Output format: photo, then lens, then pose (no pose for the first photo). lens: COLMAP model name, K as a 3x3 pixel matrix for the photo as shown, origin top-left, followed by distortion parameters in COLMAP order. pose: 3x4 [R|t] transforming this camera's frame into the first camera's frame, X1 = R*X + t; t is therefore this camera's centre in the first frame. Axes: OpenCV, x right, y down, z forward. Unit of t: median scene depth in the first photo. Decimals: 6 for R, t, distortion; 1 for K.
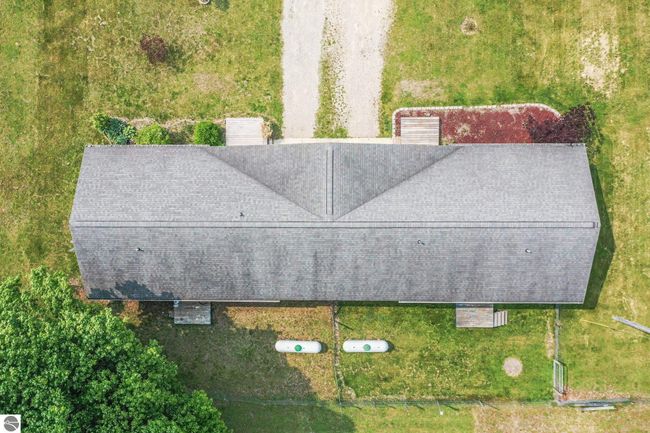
lens RADIAL K [[519.9, 0, 325.0], [0, 519.9, 216.5], [0, 0, 1]] dist [-0.005083, -0.000909]
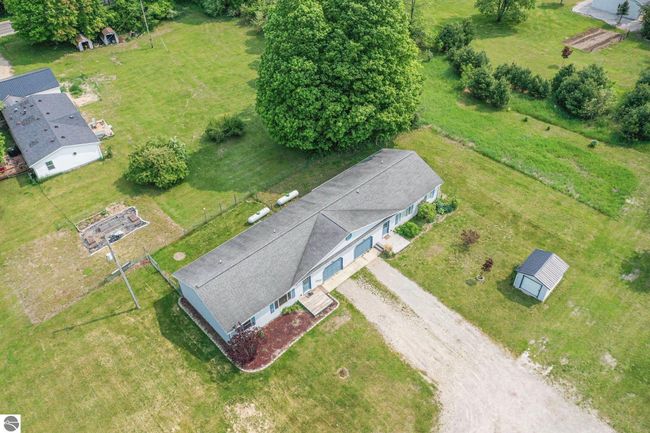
lens RADIAL K [[519.9, 0, 325.0], [0, 519.9, 216.5], [0, 0, 1]] dist [-0.005083, -0.000909]
pose [[-0.733820, 0.492648, -0.467767, 0.737567], [-0.678308, -0.493319, 0.544550, -0.861919], [0.037514, 0.716892, 0.696174, -0.215706]]
